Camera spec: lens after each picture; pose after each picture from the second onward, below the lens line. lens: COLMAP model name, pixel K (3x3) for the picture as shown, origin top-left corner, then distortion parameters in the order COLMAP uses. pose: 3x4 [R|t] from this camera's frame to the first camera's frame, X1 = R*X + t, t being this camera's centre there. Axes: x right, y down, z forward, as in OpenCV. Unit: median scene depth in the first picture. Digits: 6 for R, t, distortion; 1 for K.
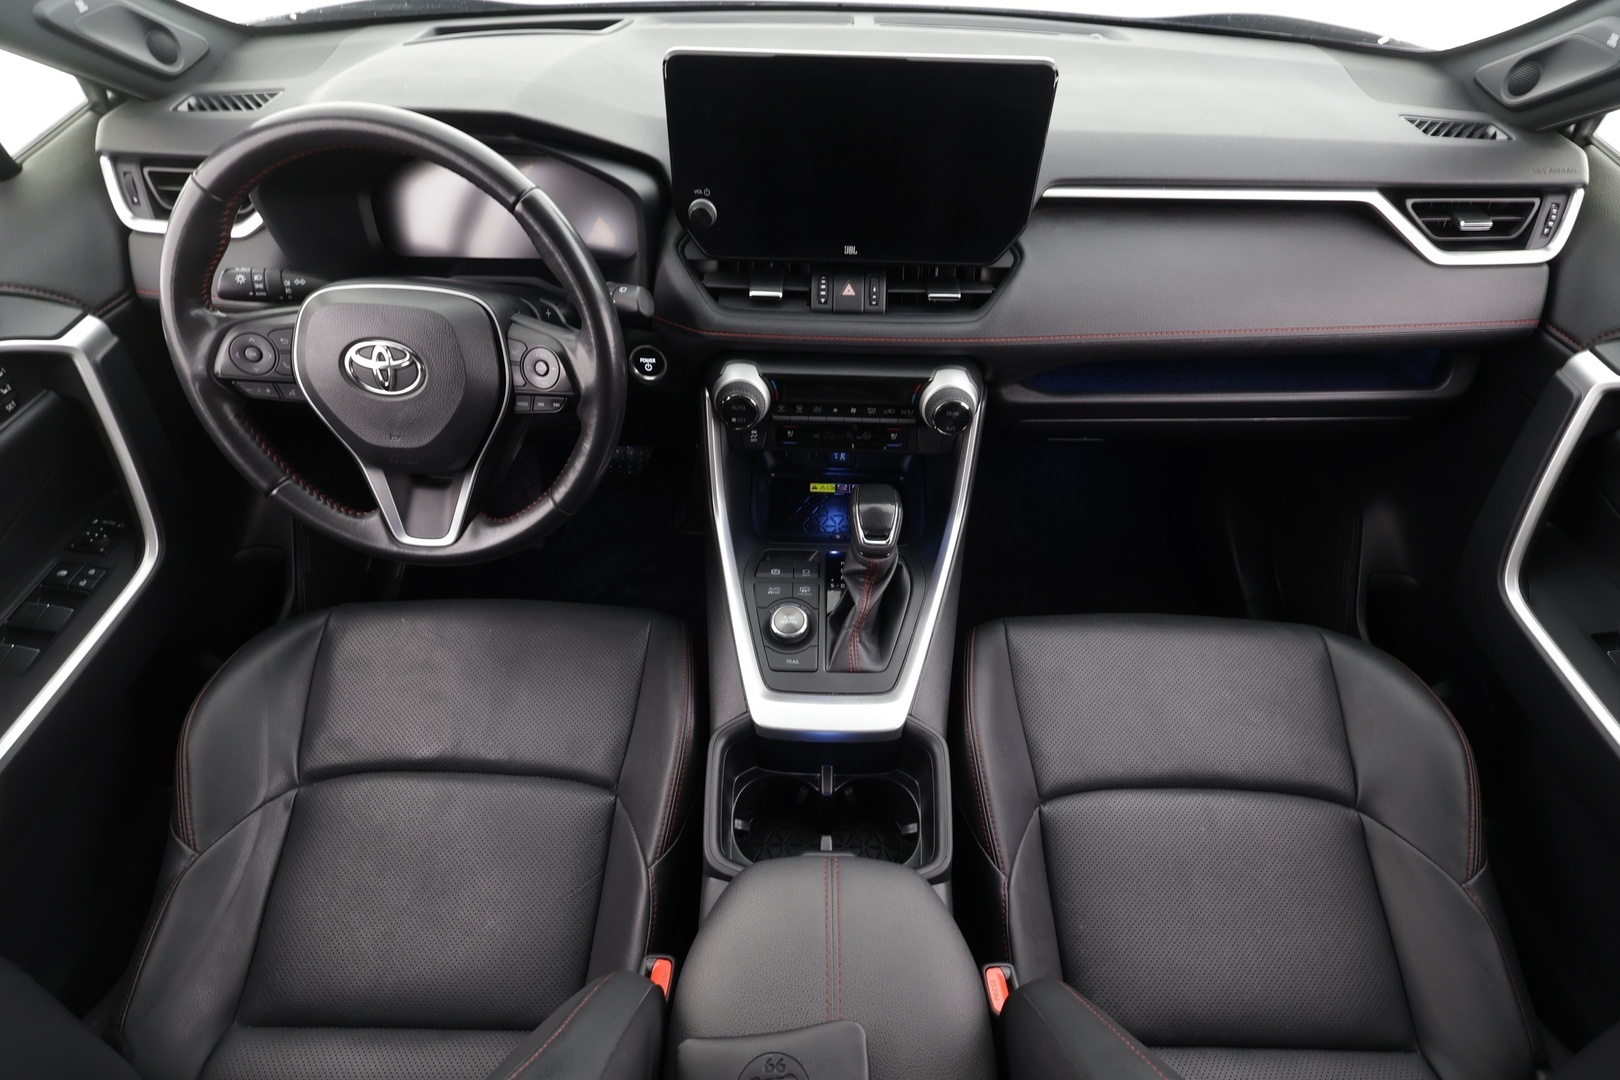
lens RADIAL K [[770.5, 0, 810.4], [0, 770.5, 542.0], [0, 0, 1]] dist [0.007098, 0.001723]
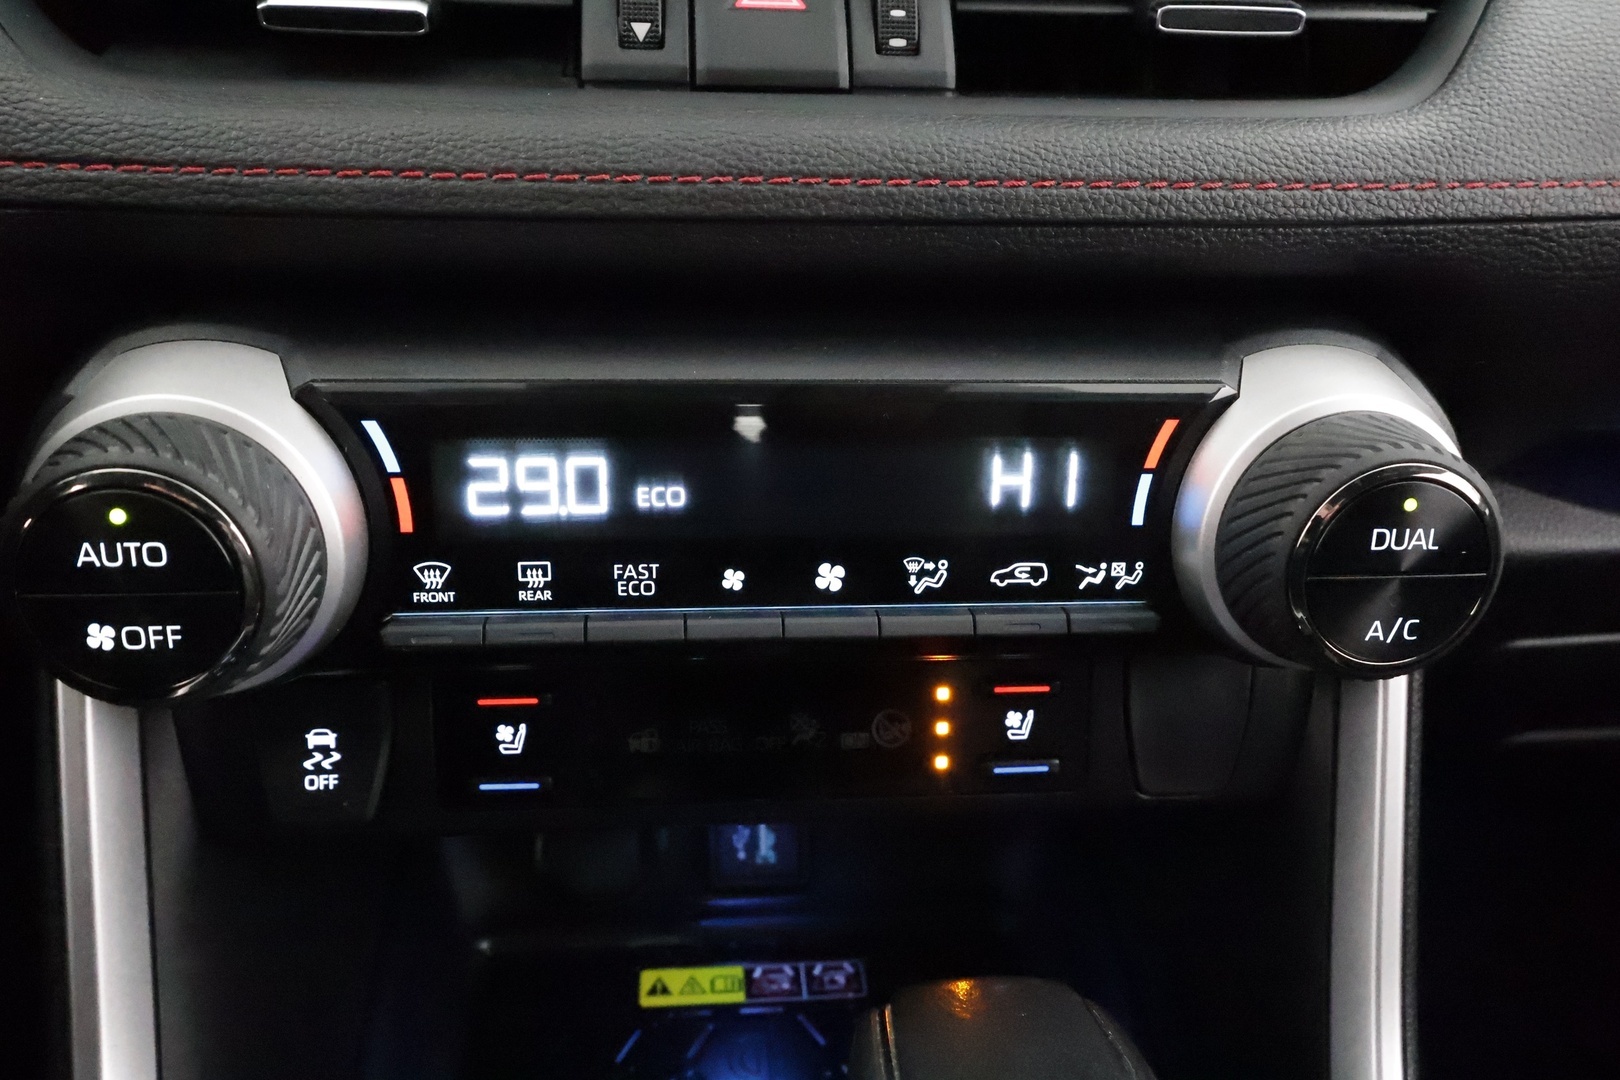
lens RADIAL K [[1283.7, 0, 817.5], [0, 1283.7, 546.2], [0, 0, 1]] dist [0.010397, 0.003100]
pose [[0.992223, -0.041198, 0.117459, 0.016928], [0.079641, 0.935329, -0.344698, -0.073881], [-0.095662, 0.351372, 0.931336, 0.739952]]
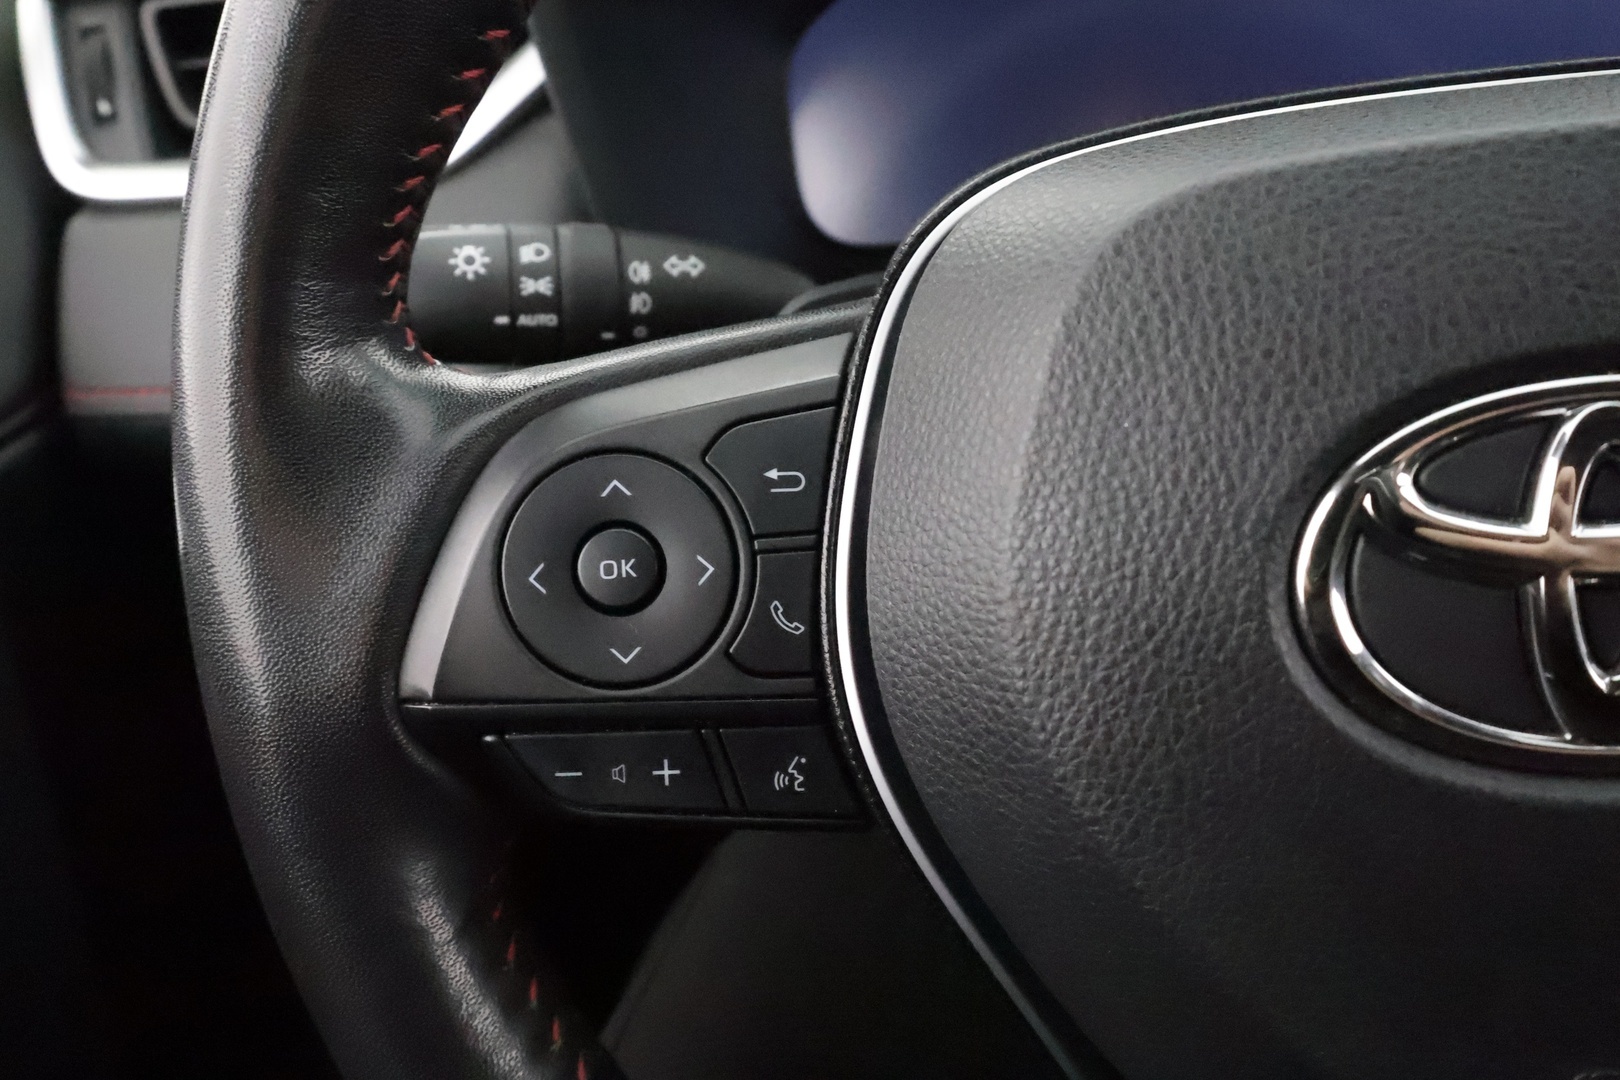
lens RADIAL K [[1262.1, 0, 780.0], [0, 1262.1, 502.0], [0, 0, 1]] dist [0.036718, -0.000980]
pose [[0.979009, -0.085177, -0.185167, -0.553180], [0.030661, 0.959699, -0.279353, -0.155489], [0.201499, 0.267812, 0.942165, 0.649209]]
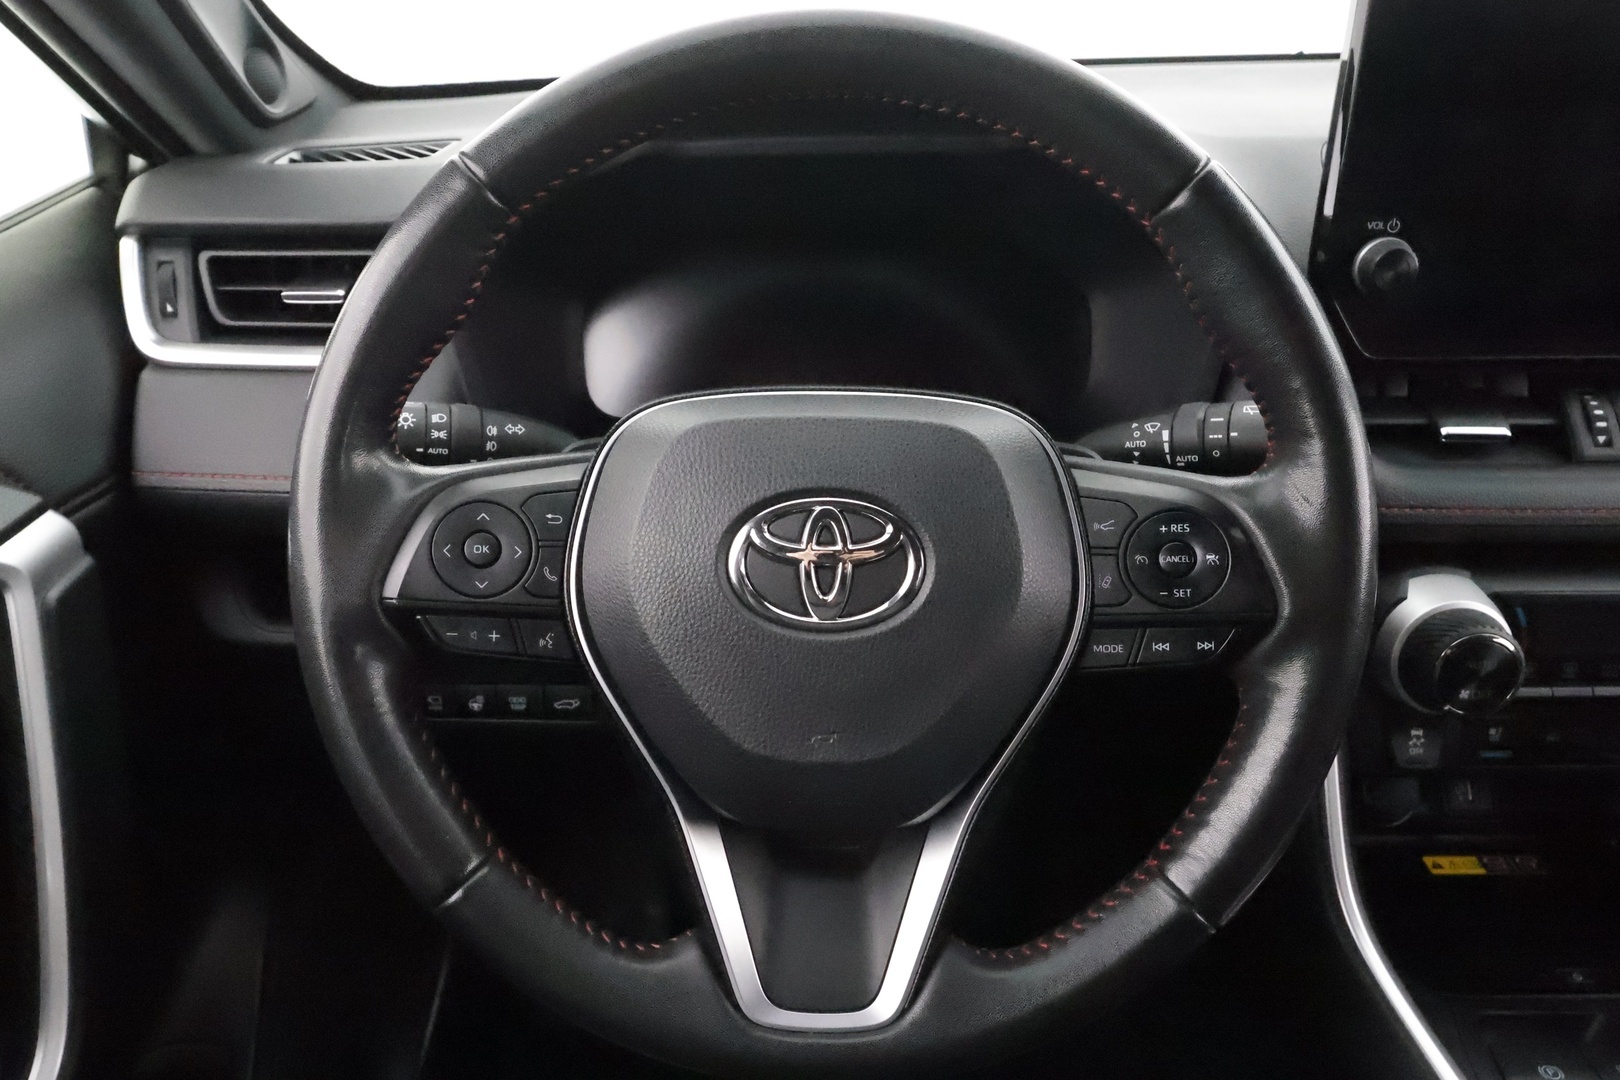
lens RADIAL K [[1138.9, 0, 793.6], [0, 1138.9, 540.0], [0, 0, 1]] dist [0.031502, -0.019337]
pose [[0.999565, -0.028451, 0.007710, -0.485694], [0.029295, 0.929712, -0.367120, -0.013477], [0.003277, 0.367186, 0.930142, 0.370165]]
